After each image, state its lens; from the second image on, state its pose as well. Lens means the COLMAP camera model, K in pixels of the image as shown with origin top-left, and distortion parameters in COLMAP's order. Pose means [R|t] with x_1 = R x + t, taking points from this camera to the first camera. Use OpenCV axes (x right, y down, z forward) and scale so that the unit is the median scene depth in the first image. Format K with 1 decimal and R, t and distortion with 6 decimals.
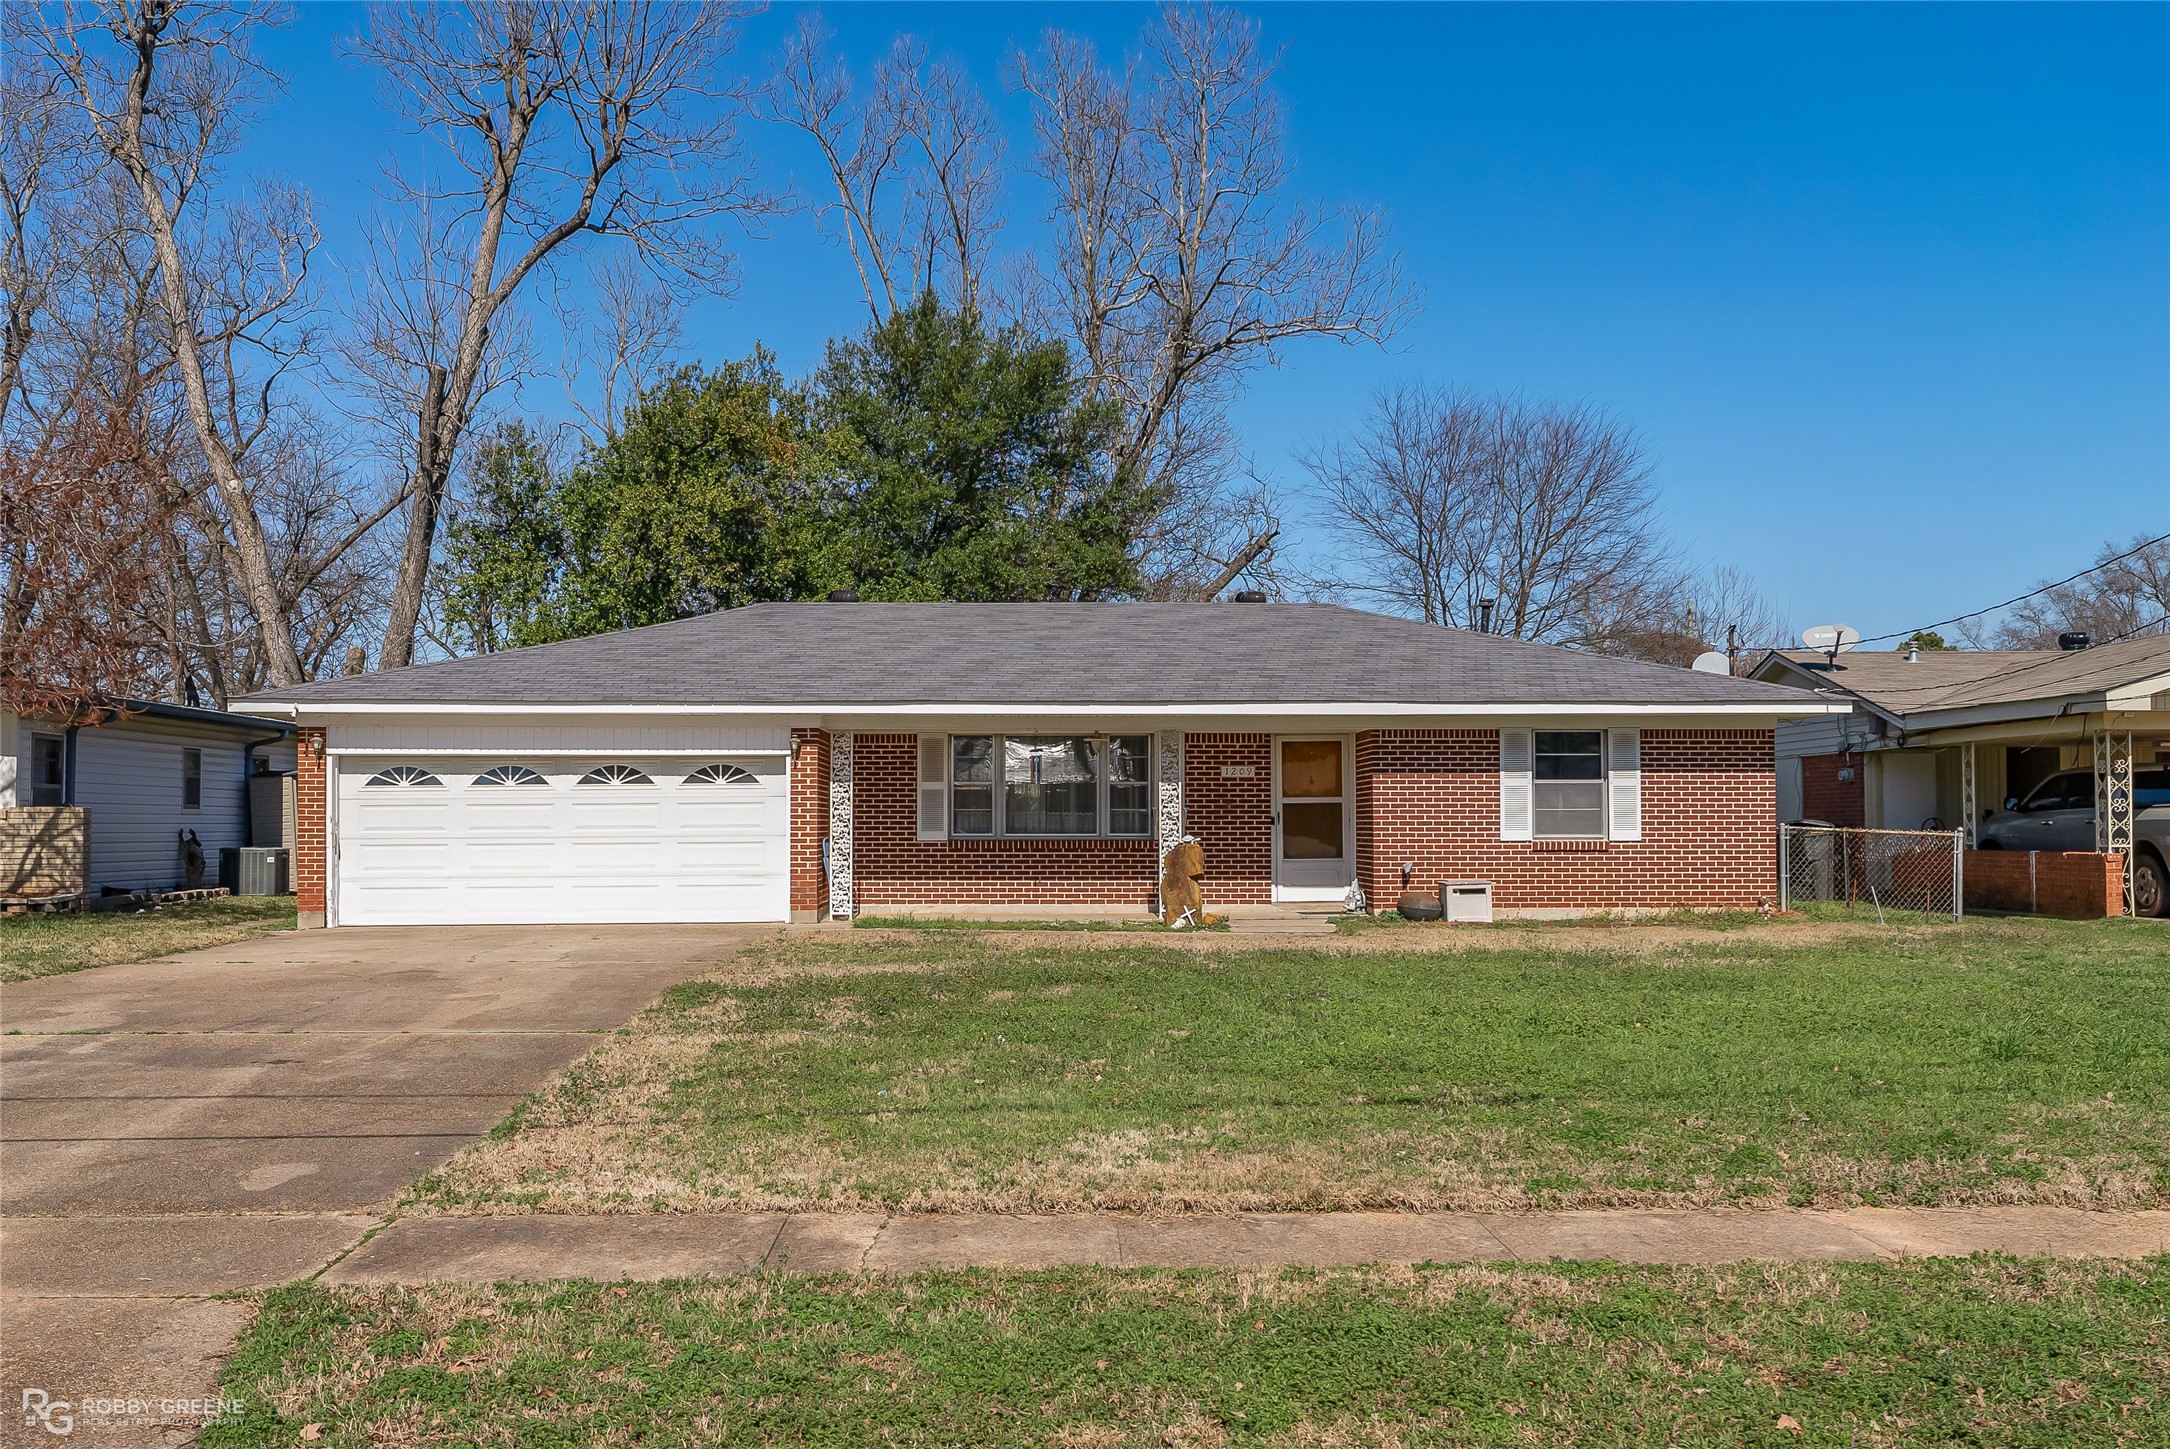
lens RADIAL K [[1846.9, 0, 1091.5], [0, 1846.9, 742.6], [0, 0, 1]] dist [0.009648, -0.000189]
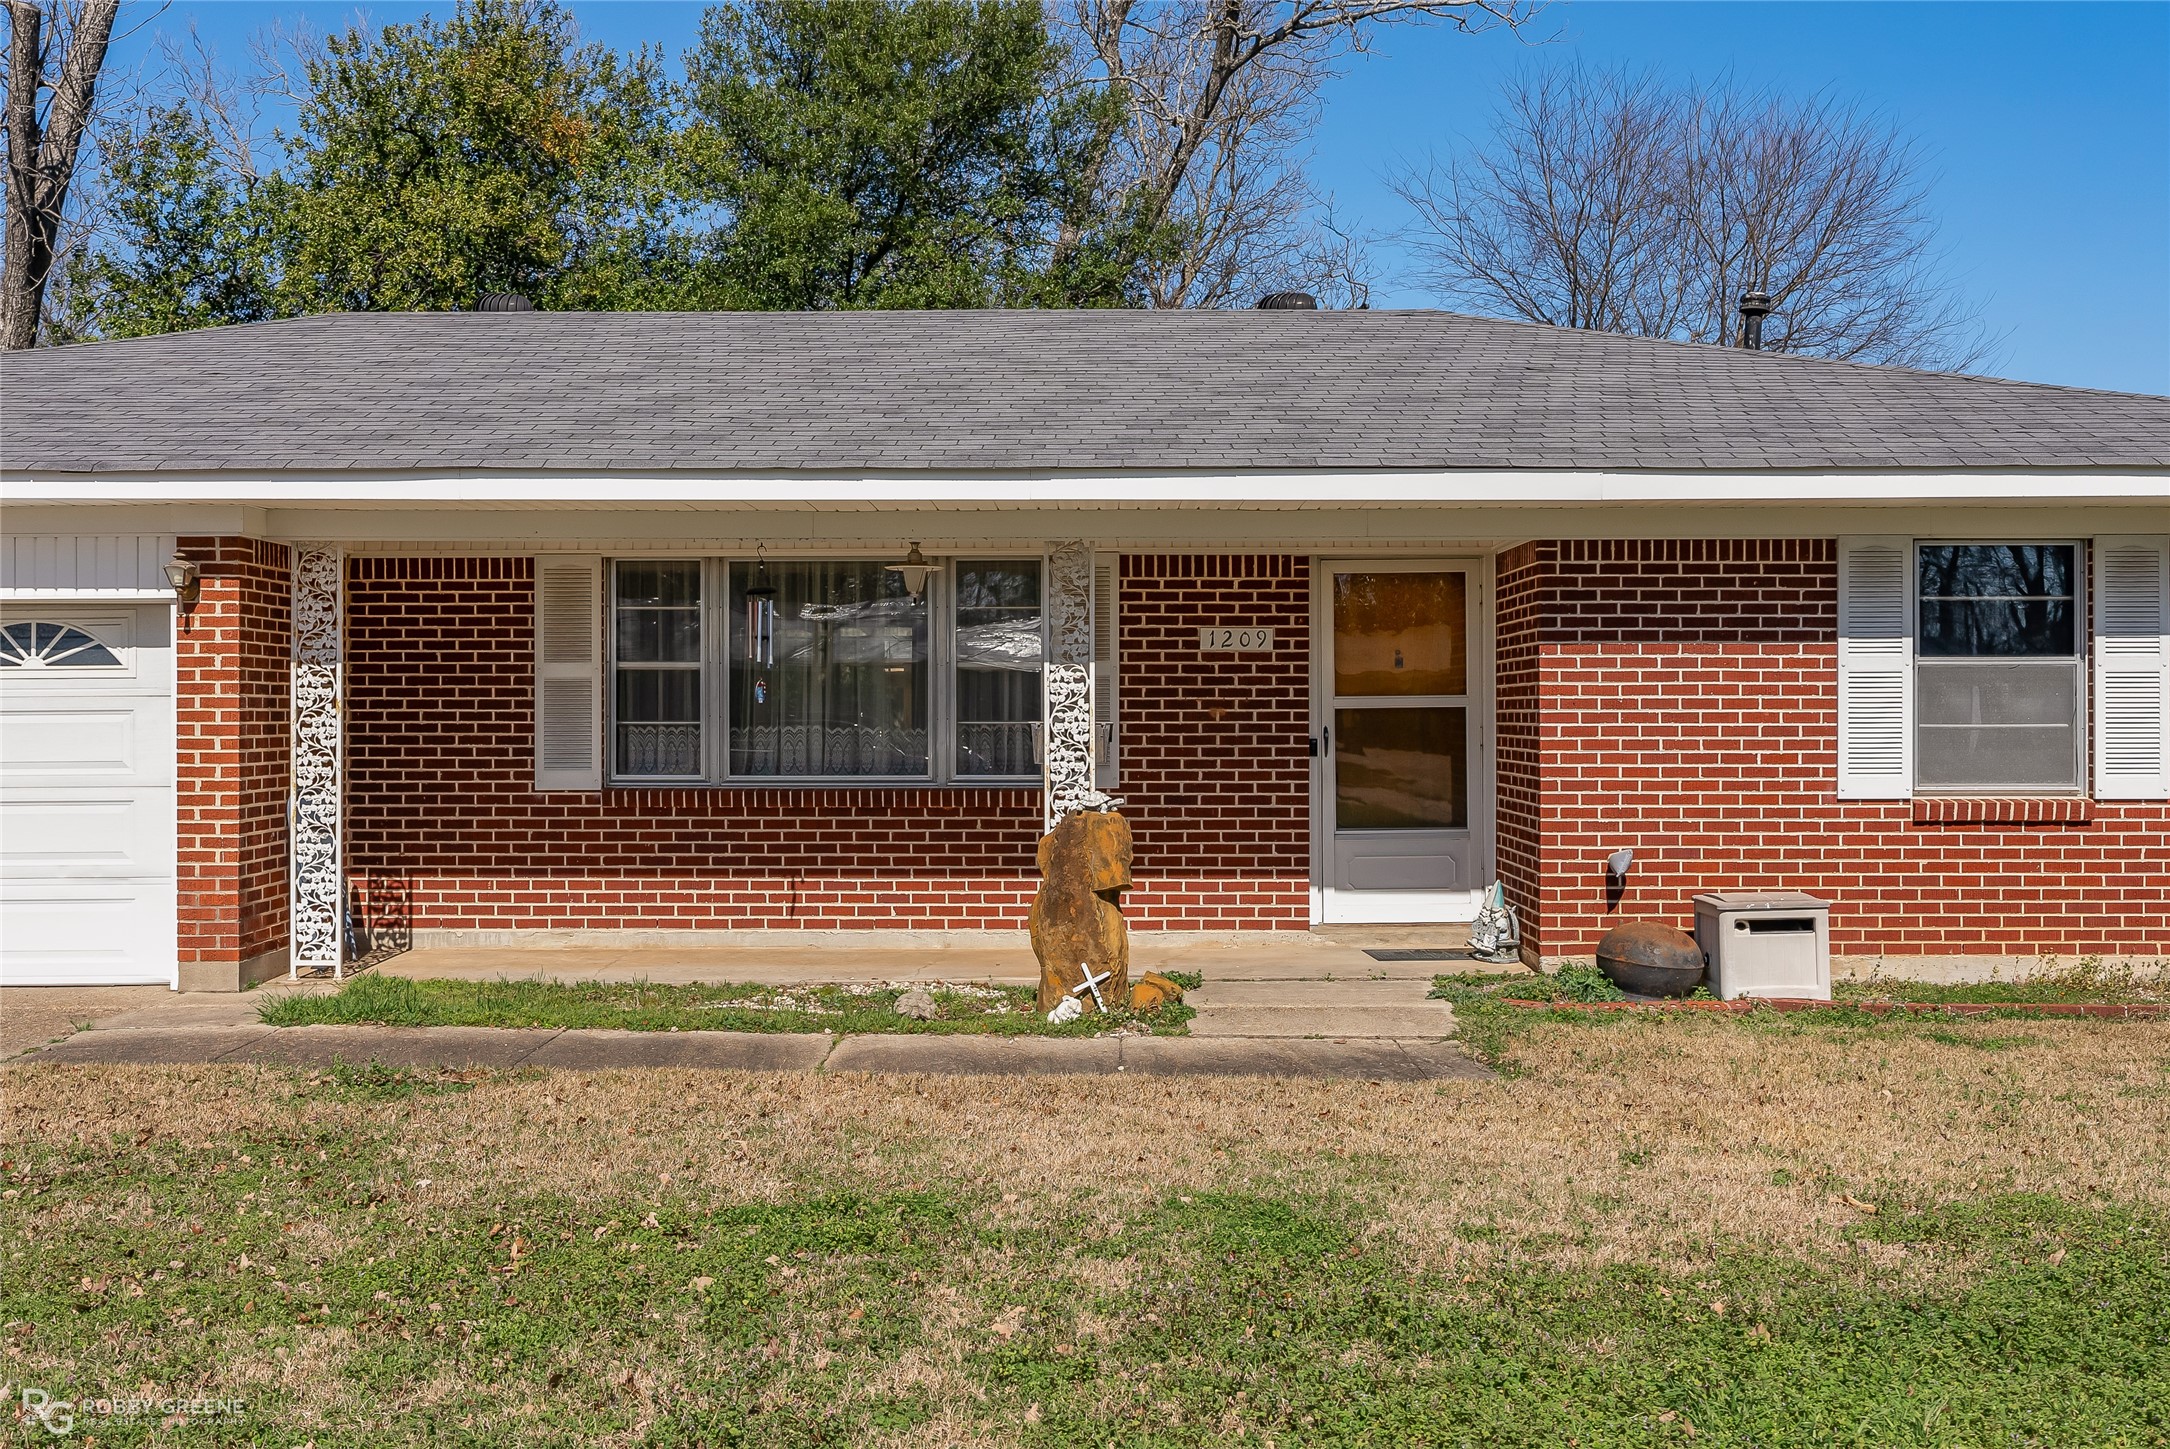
lens RADIAL K [[2203.9, 0, 1083.7], [0, 2203.9, 706.6], [0, 0, 1]] dist [0.000491, 0.000000]
pose [[0.999507, 0.000037, -0.031390, 0.059648], [0.001278, 0.999123, 0.041846, 0.009630], [0.031364, -0.041865, 0.998631, 0.463356]]
